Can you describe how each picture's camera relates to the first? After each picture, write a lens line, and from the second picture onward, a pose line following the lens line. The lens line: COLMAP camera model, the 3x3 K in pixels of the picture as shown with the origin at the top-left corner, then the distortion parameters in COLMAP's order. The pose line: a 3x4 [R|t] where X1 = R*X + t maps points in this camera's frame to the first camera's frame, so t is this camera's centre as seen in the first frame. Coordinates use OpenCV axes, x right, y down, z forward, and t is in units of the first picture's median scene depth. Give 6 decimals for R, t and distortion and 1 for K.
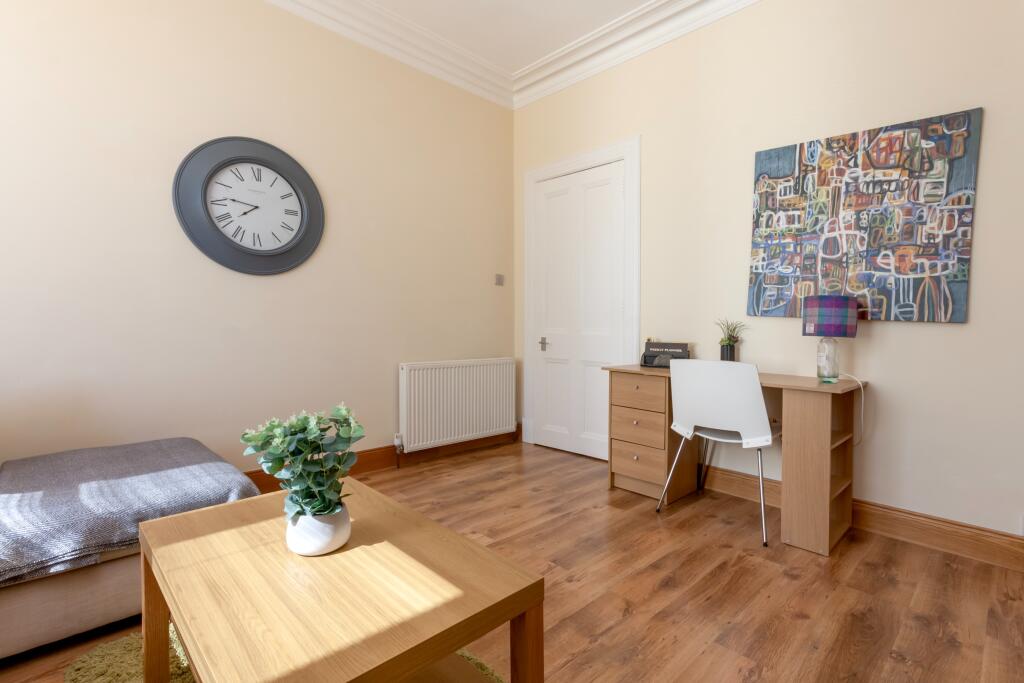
lens RADIAL K [[493.9, 0, 542.6], [0, 493.9, 341.6], [0, 0, 1]] dist [0.001491, 0.000692]
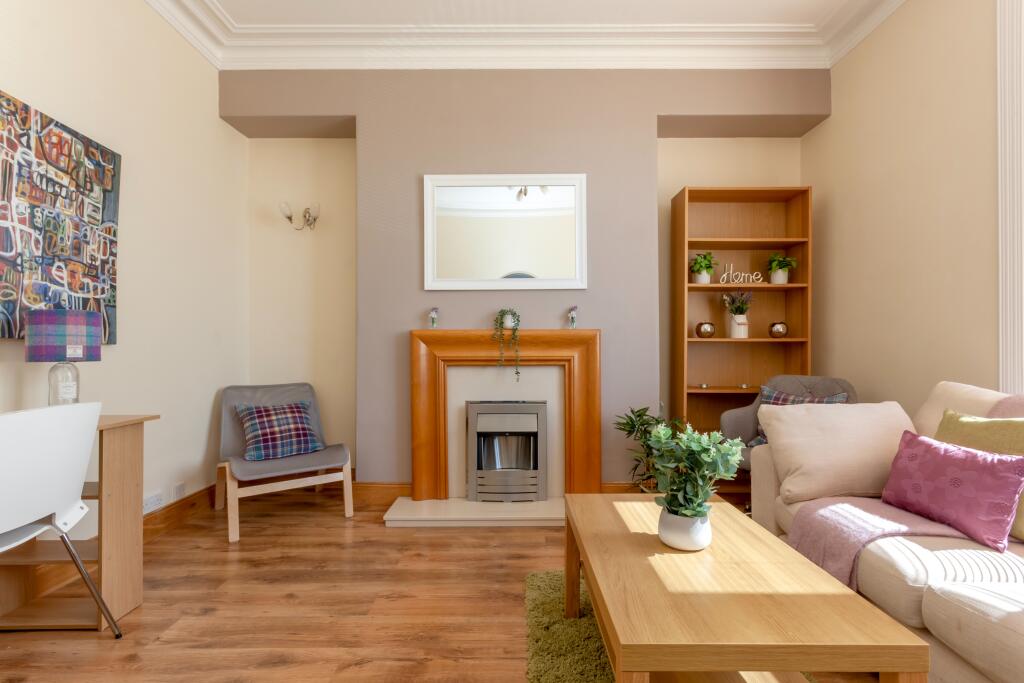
lens RADIAL K [[507.9, 0, 512.0], [0, 507.9, 341.5], [0, 0, 1]] dist [-0.002631, -0.000129]
pose [[-0.704555, 0.004724, 0.709634, -0.517536], [0.023141, 0.999599, 0.016322, -0.039526], [-0.709272, 0.027921, -0.704382, 1.082062]]
